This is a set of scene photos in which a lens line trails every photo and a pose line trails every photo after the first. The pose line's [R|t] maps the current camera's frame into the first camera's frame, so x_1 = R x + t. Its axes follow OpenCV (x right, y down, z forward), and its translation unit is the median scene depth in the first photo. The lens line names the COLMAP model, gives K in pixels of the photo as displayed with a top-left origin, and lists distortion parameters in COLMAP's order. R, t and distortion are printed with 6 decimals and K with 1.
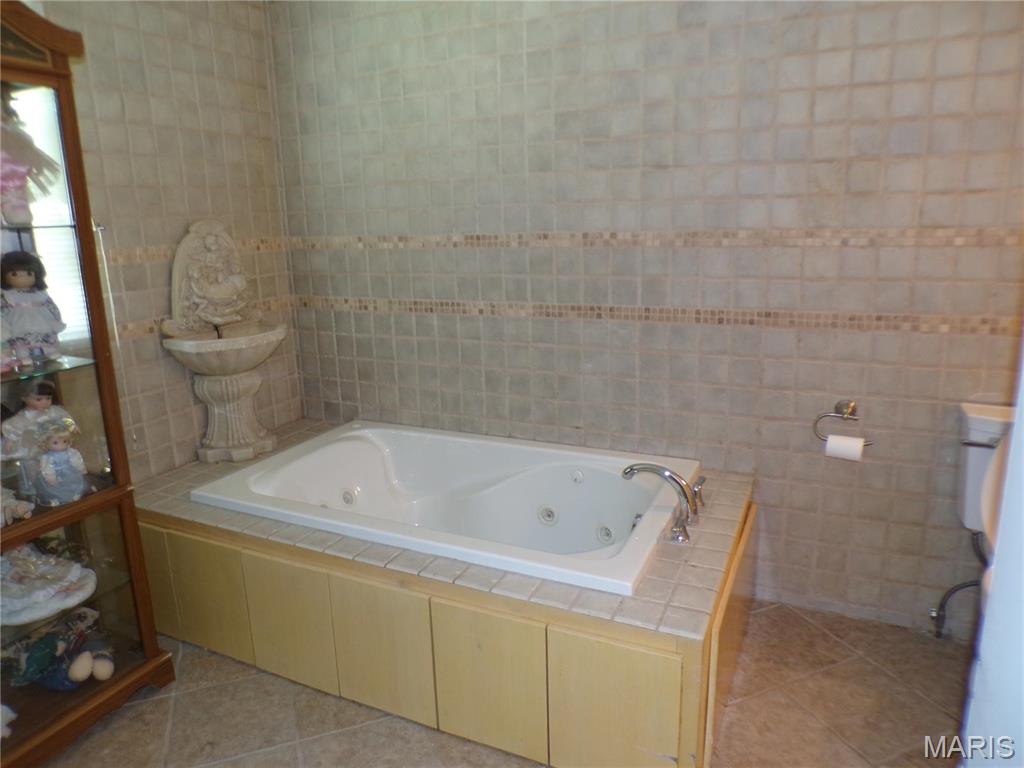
lens RADIAL K [[695.2, 0, 514.4], [0, 695.2, 383.5], [0, 0, 1]] dist [-0.056385, 0.024791]
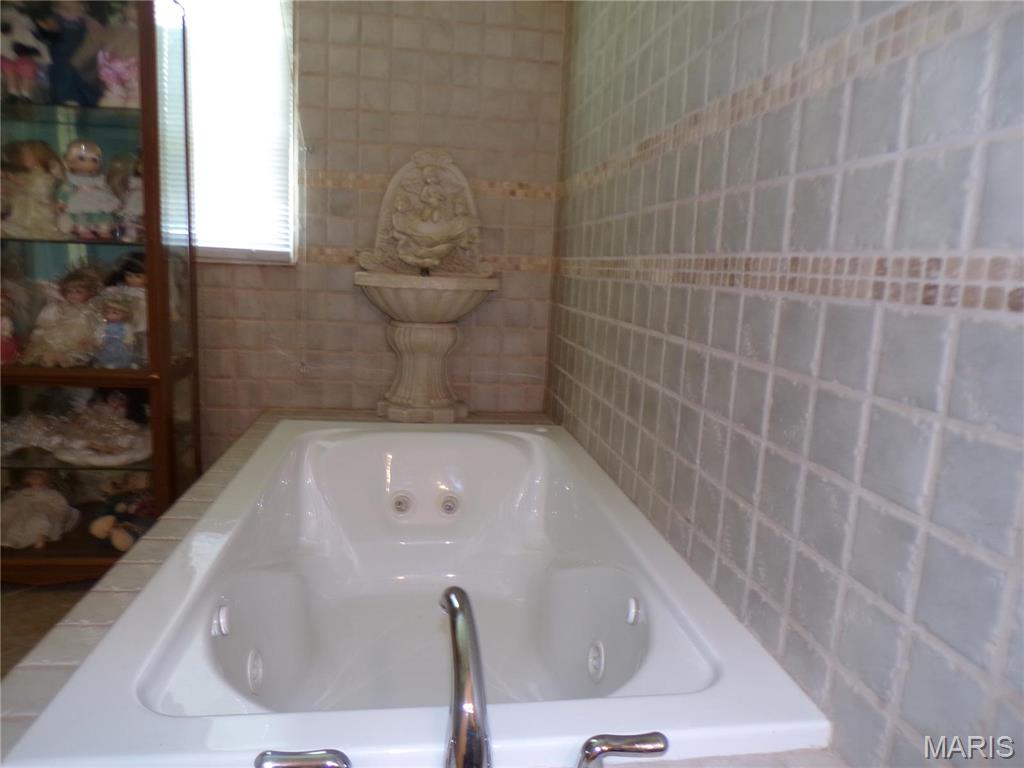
lens RADIAL K [[695.2, 0, 514.4], [0, 695.2, 383.5], [0, 0, 1]] dist [-0.056385, 0.024791]
pose [[0.531150, 0.190598, -0.825562, 0.418642], [-0.262055, 0.963549, 0.053855, -0.022352], [0.805734, 0.187738, 0.561736, 0.656411]]
